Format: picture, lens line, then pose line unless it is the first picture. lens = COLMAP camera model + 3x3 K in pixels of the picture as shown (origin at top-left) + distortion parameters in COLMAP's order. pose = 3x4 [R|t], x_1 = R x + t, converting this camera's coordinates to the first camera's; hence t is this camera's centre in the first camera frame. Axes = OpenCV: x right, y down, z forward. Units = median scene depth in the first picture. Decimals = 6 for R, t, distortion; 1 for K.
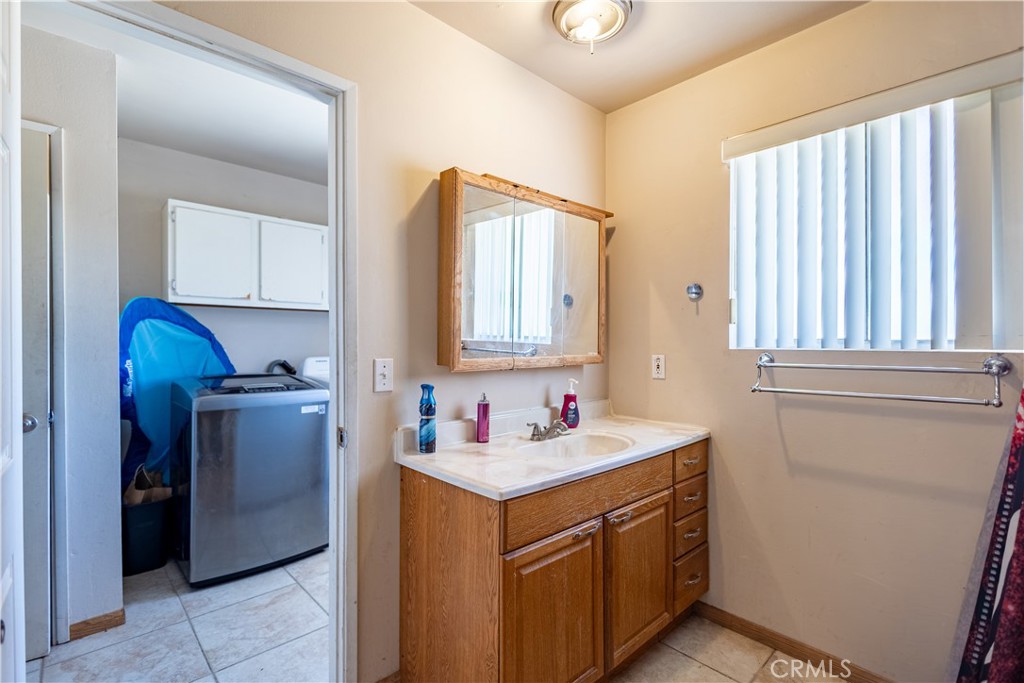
lens RADIAL K [[476.0, 0, 508.4], [0, 476.0, 343.4], [0, 0, 1]] dist [0.001036, 0.000081]
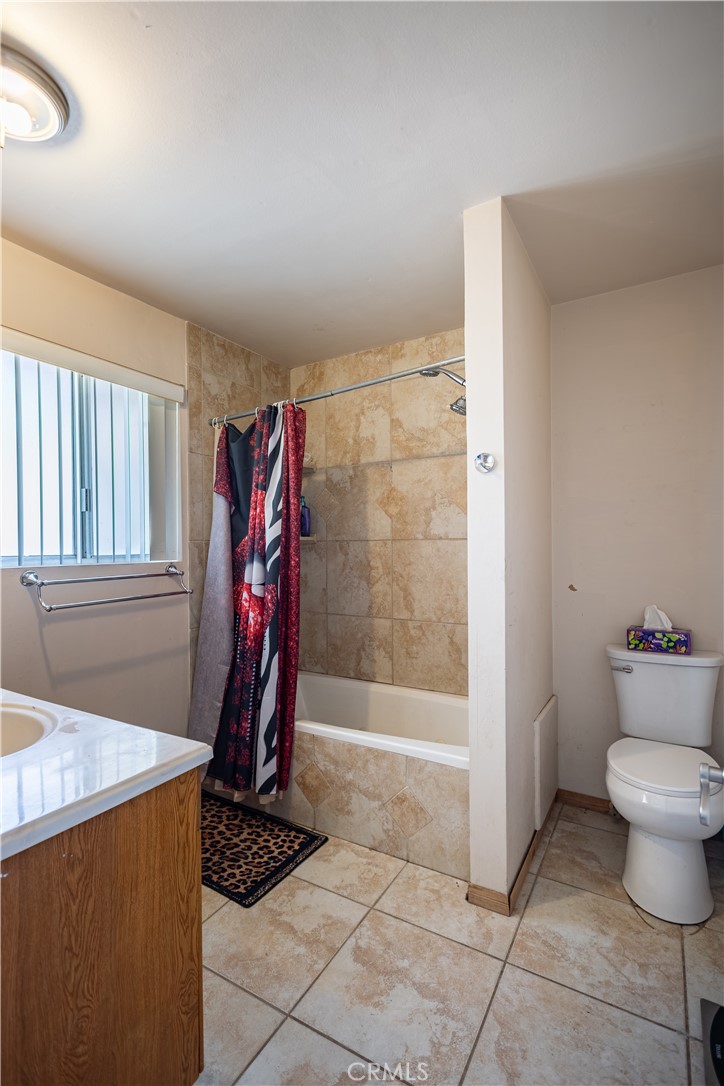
lens RADIAL K [[504.8, 0, 358.8], [0, 504.8, 543.7], [0, 0, 1]] dist [0.001036, 0.000081]
pose [[-0.284636, 0.001829, 0.958634, -0.619929], [0.011537, 0.999932, 0.001518, -0.029537], [-0.958566, 0.011492, -0.284638, 0.657210]]
